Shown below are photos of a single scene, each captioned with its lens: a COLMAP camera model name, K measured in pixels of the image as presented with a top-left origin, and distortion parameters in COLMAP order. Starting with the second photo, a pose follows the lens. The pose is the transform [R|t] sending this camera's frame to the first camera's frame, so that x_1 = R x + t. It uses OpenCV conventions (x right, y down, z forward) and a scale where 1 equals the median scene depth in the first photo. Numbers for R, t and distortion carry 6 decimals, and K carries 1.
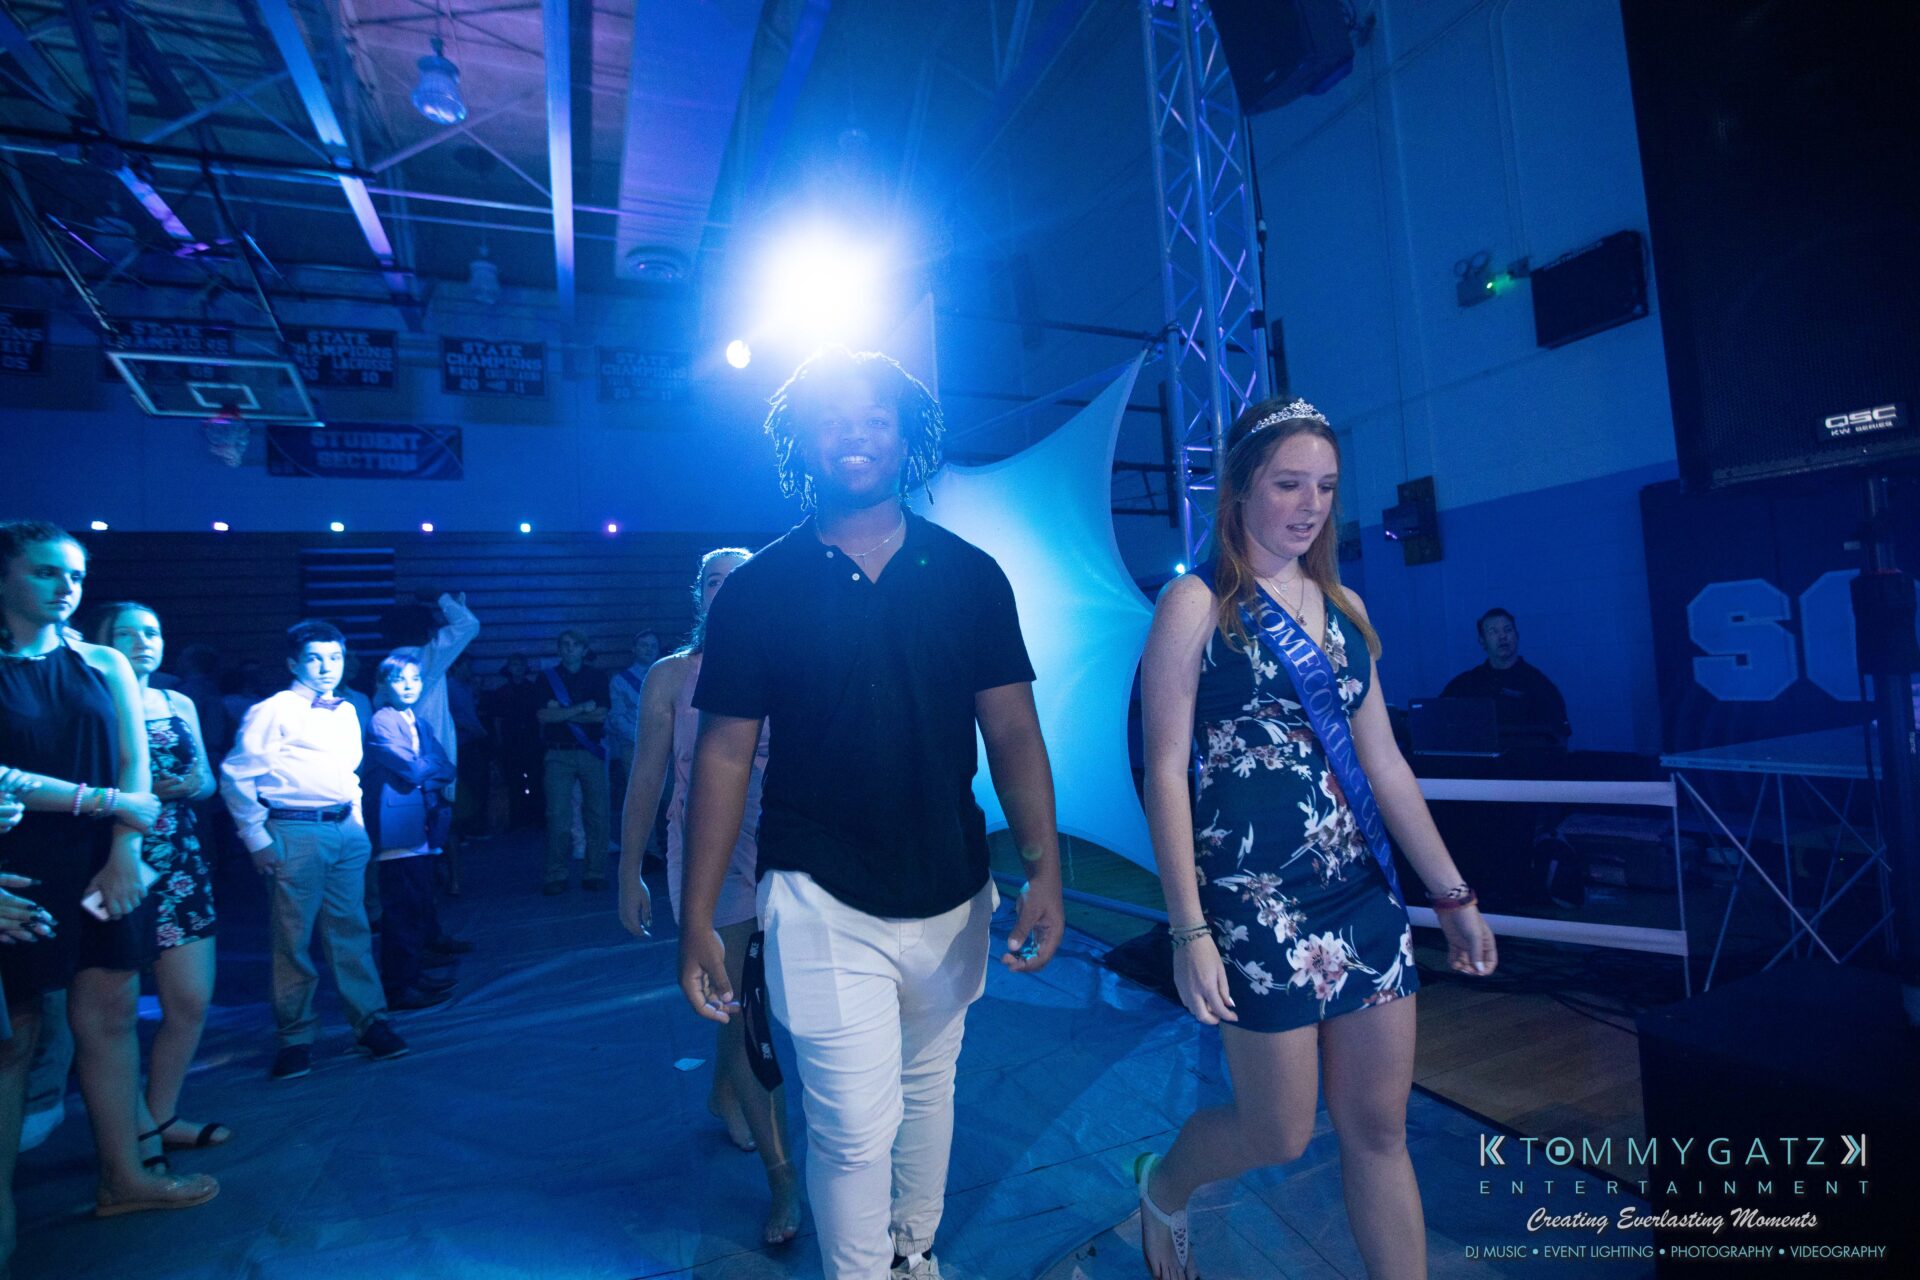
lens RADIAL K [[883.4, 0, 950.0], [0, 883.4, 636.2], [0, 0, 1]] dist [-0.038582, 0.009011]
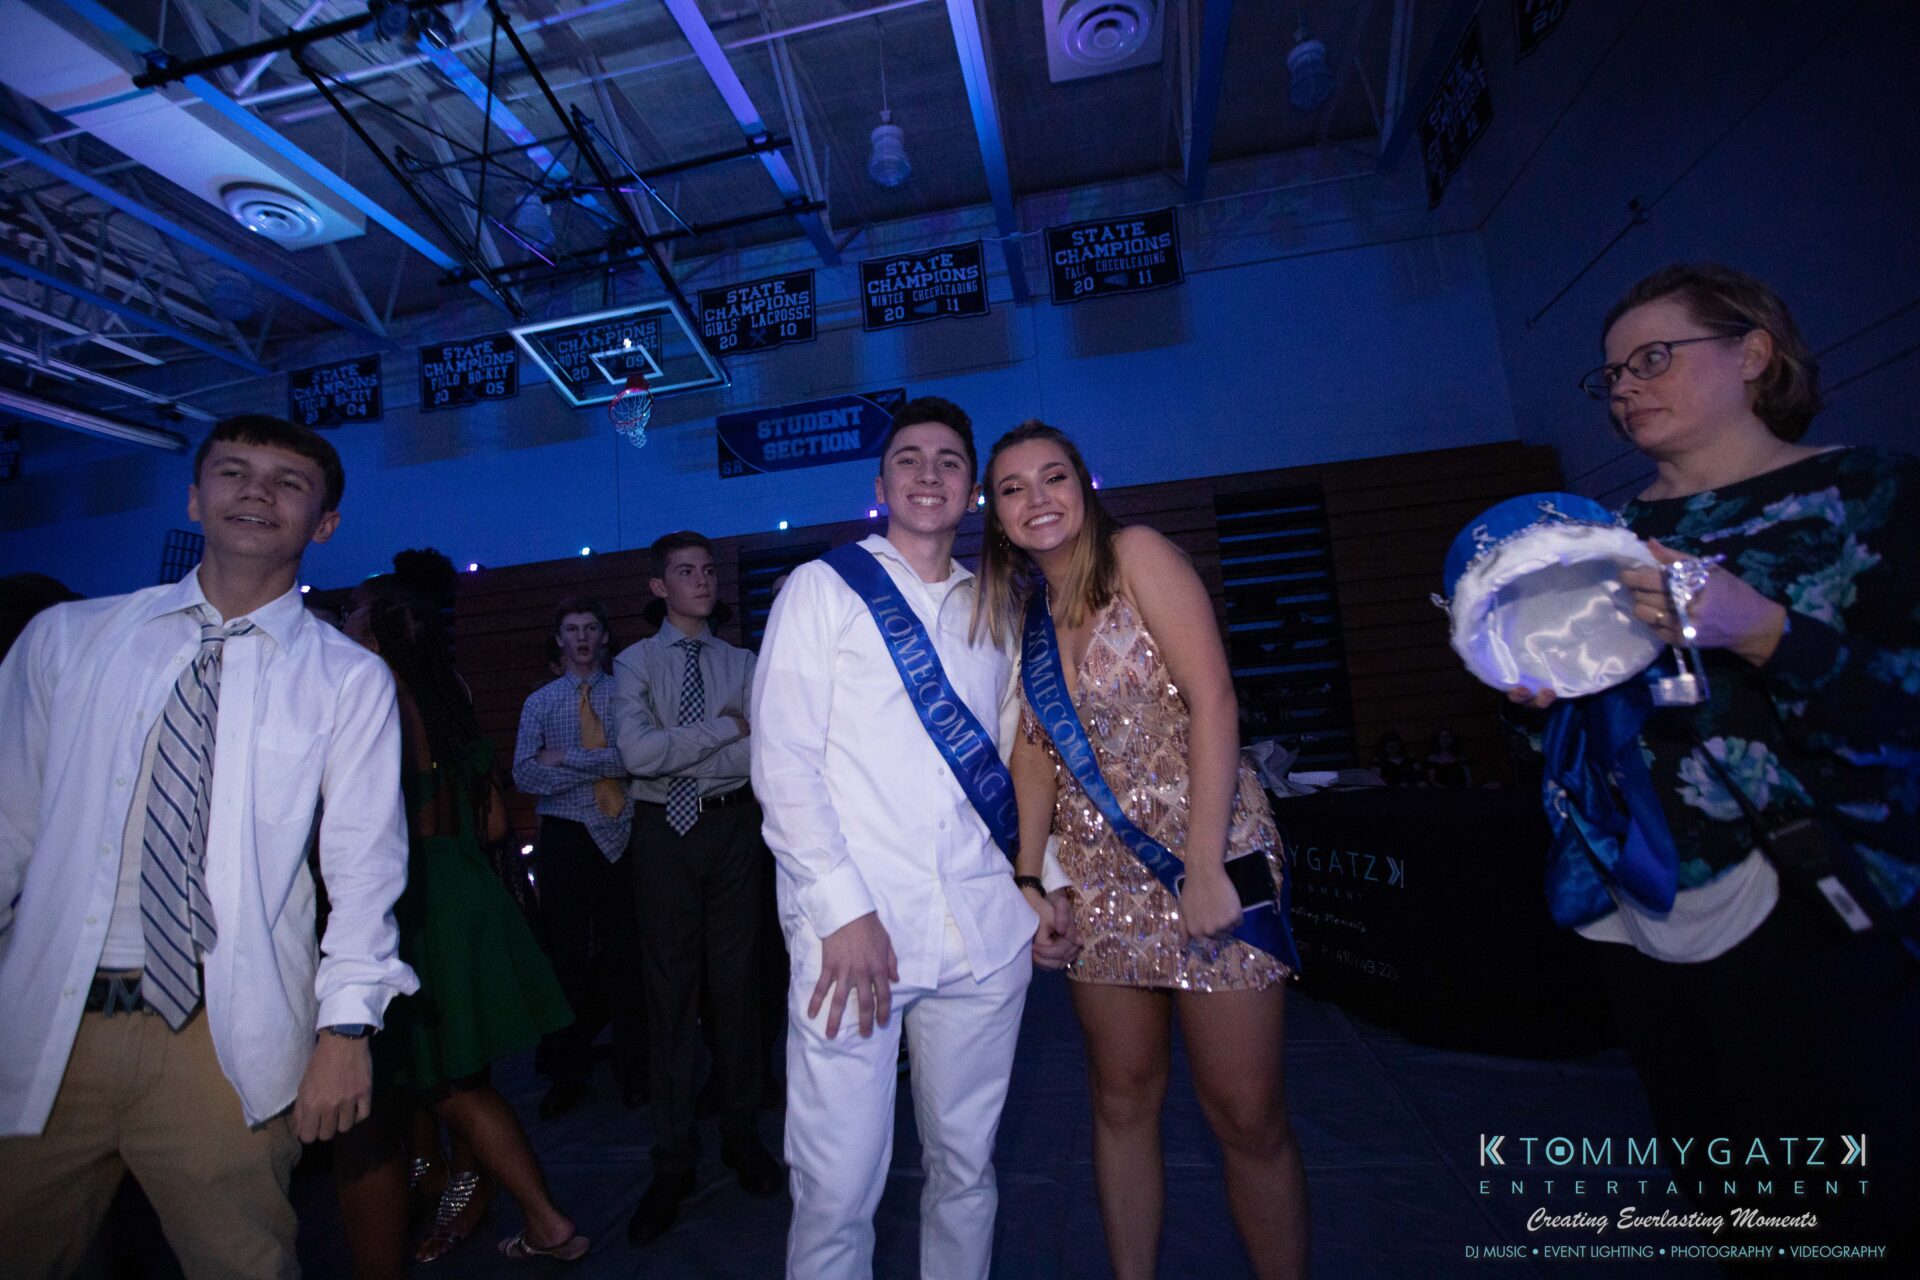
lens RADIAL K [[883.4, 0, 950.0], [0, 883.4, 636.2], [0, 0, 1]] dist [-0.038582, 0.009011]
pose [[0.838641, -0.070759, -0.540070, -0.131282], [0.052155, 0.997402, -0.049690, 0.044882], [0.542183, 0.013505, 0.840152, 0.451061]]
